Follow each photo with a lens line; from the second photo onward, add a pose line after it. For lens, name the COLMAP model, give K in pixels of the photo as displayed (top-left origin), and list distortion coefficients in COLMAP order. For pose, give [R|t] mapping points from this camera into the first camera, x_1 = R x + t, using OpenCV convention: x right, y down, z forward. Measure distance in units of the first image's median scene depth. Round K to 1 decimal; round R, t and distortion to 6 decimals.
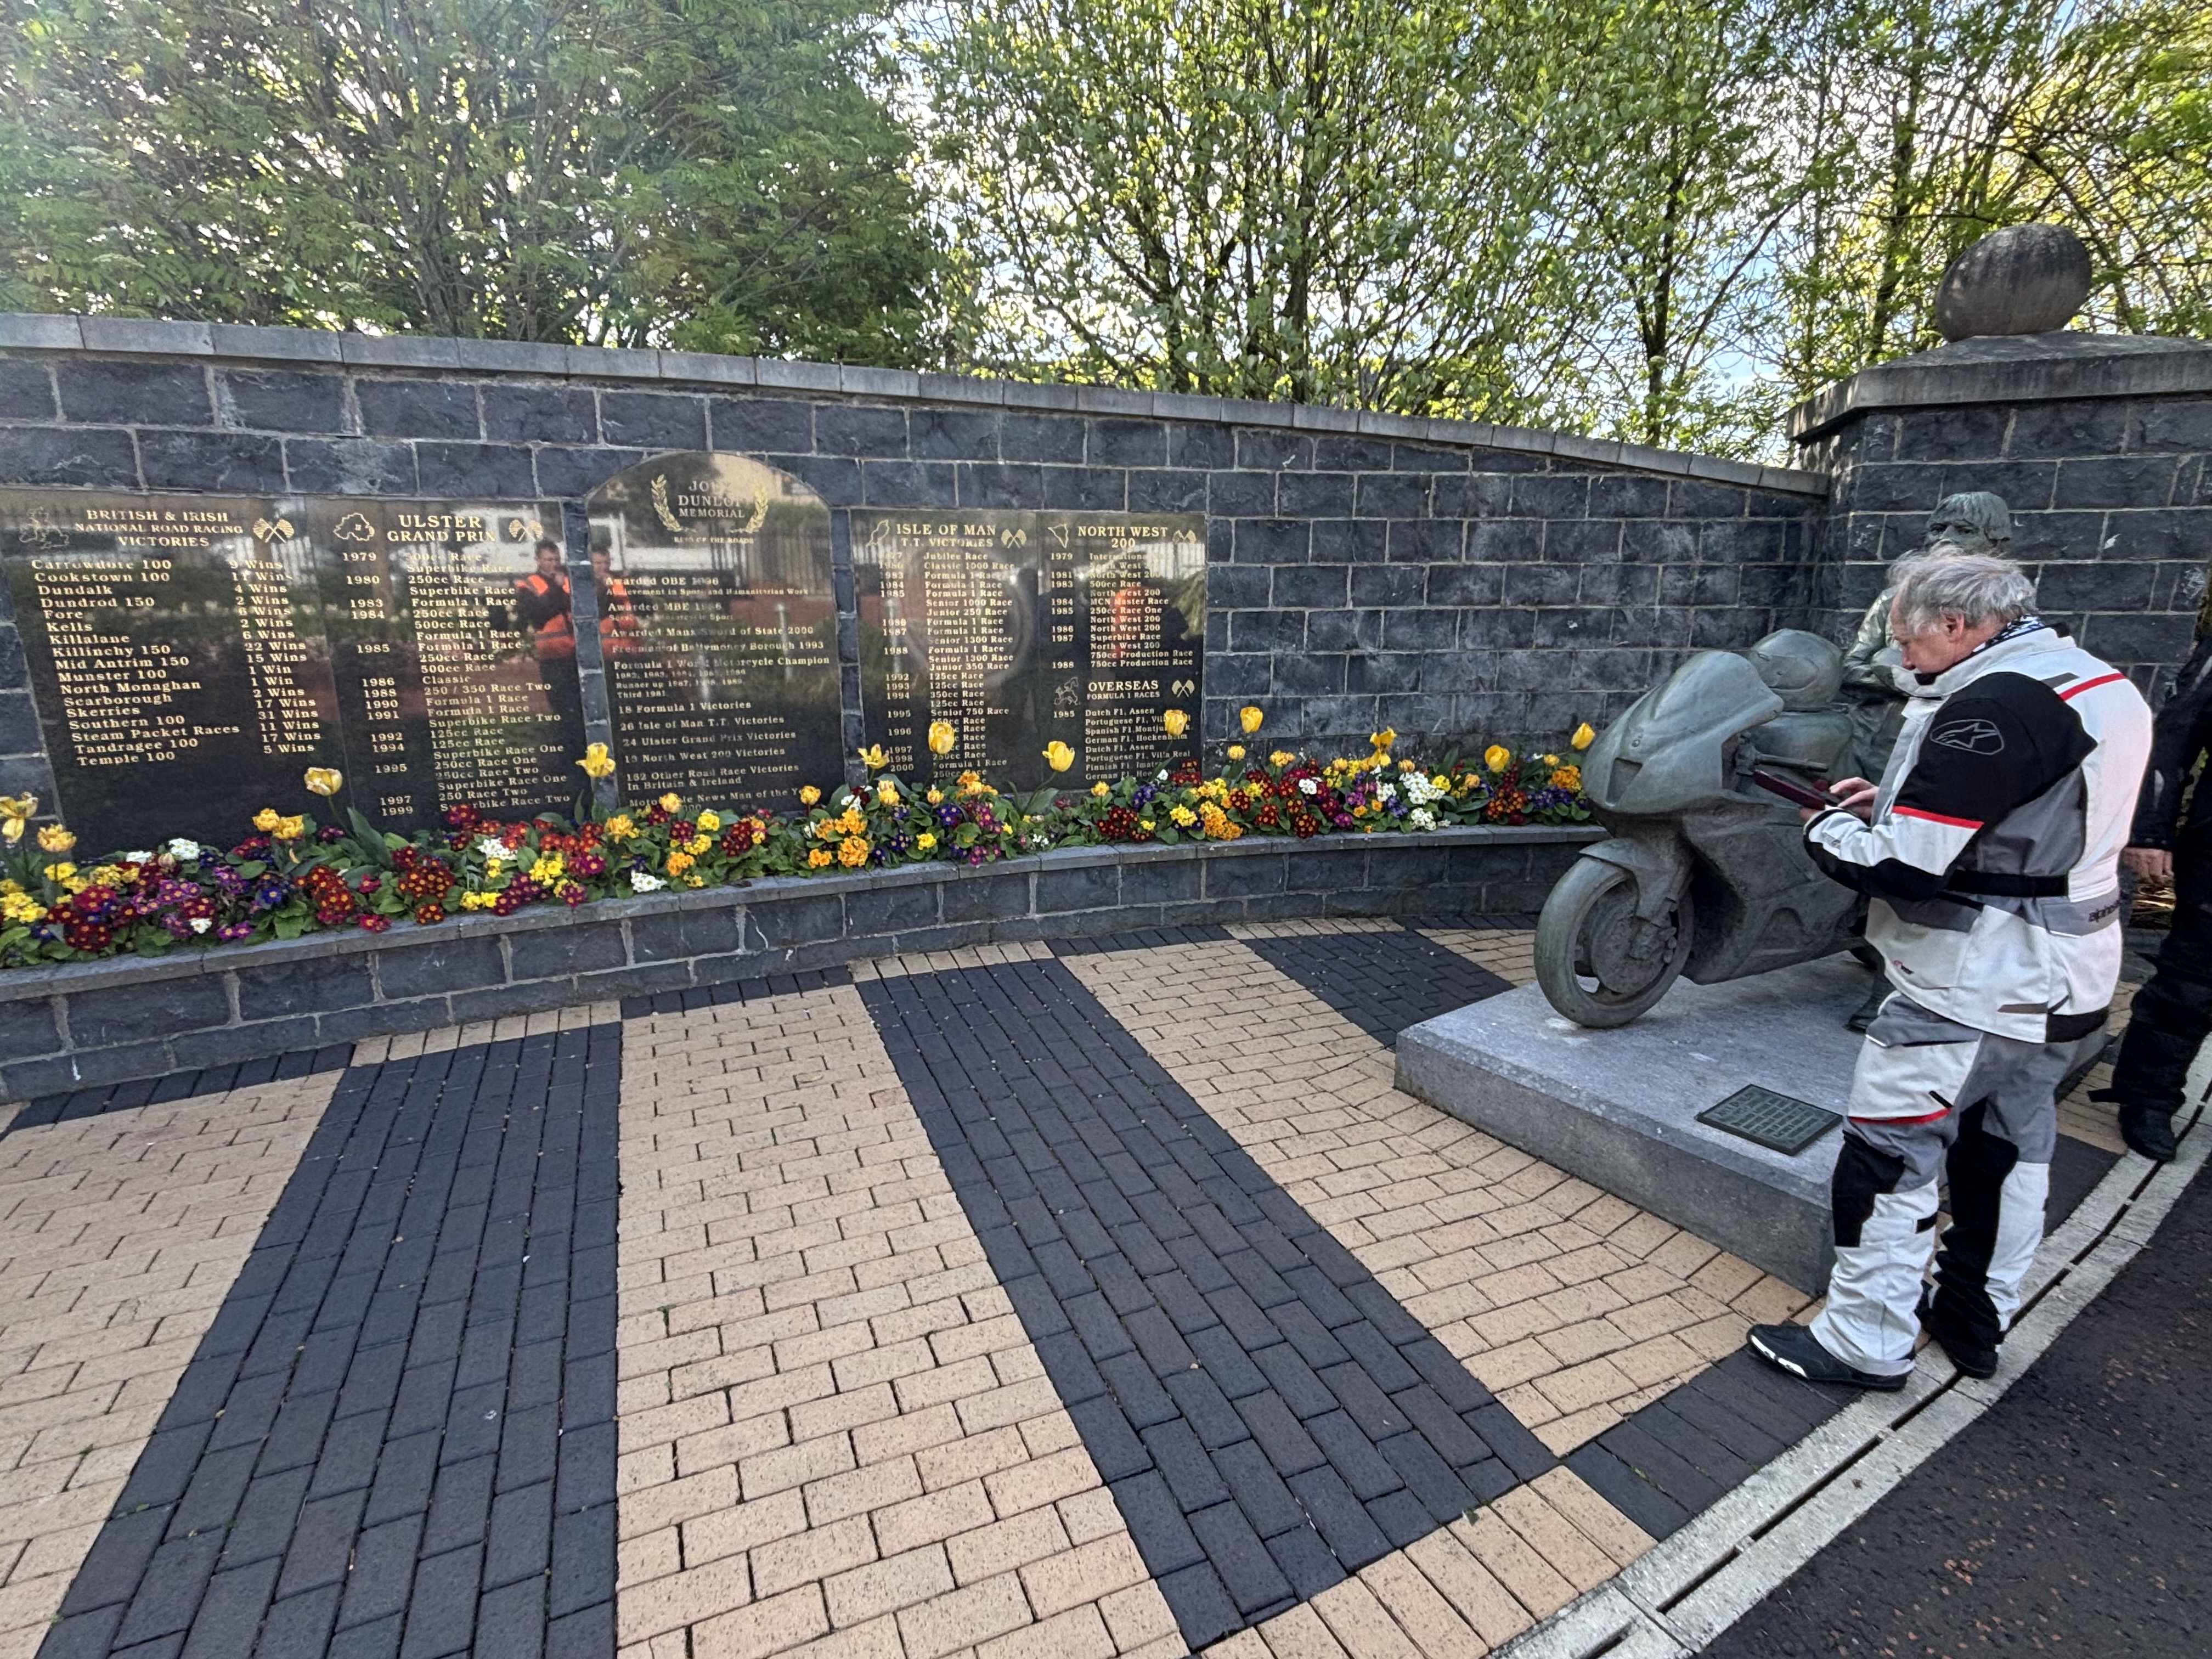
lens RADIAL K [[1093.8, 0, 1102.0], [0, 1093.8, 817.2], [0, 0, 1]] dist [-0.005609, -0.000591]
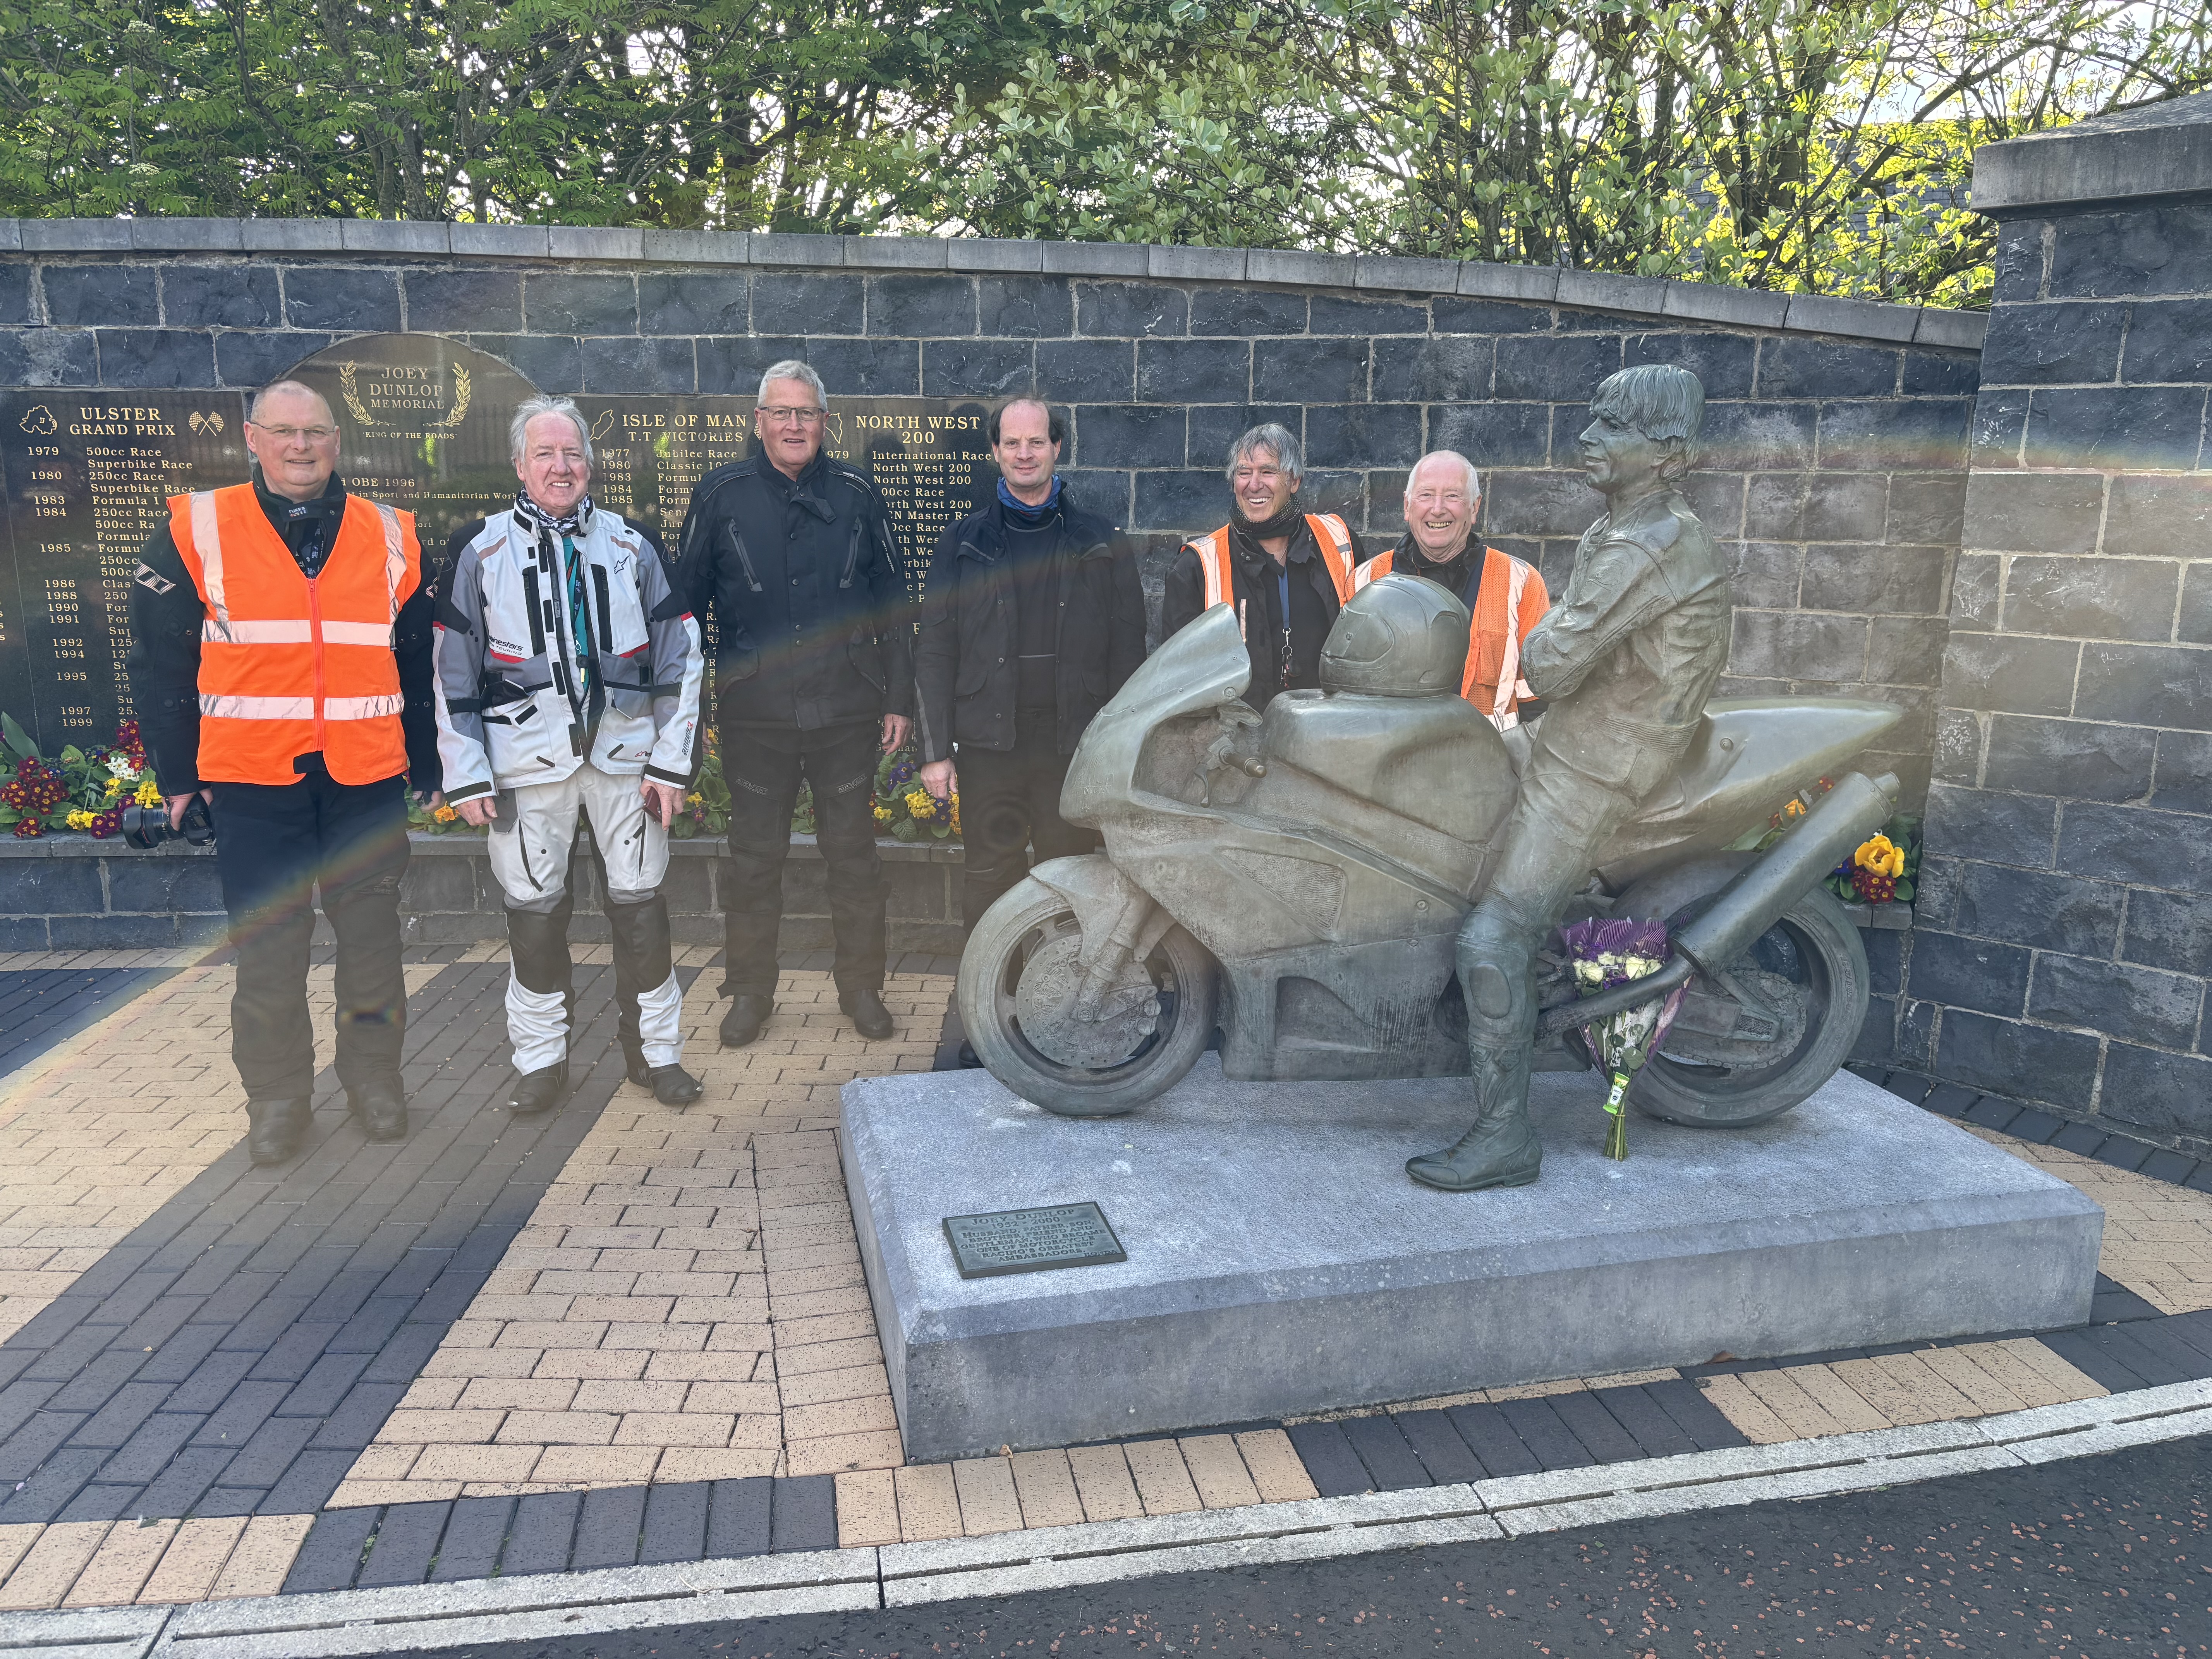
lens RADIAL K [[1652.0, 0, 1104.0], [0, 1652.0, 814.1], [0, 0, 1]] dist [-0.002557, 0.015721]
pose [[0.929254, 0.082763, -0.360051, 0.699547], [-0.090497, 0.995886, -0.004643, -0.000435], [0.358185, 0.036898, 0.932921, -0.003724]]
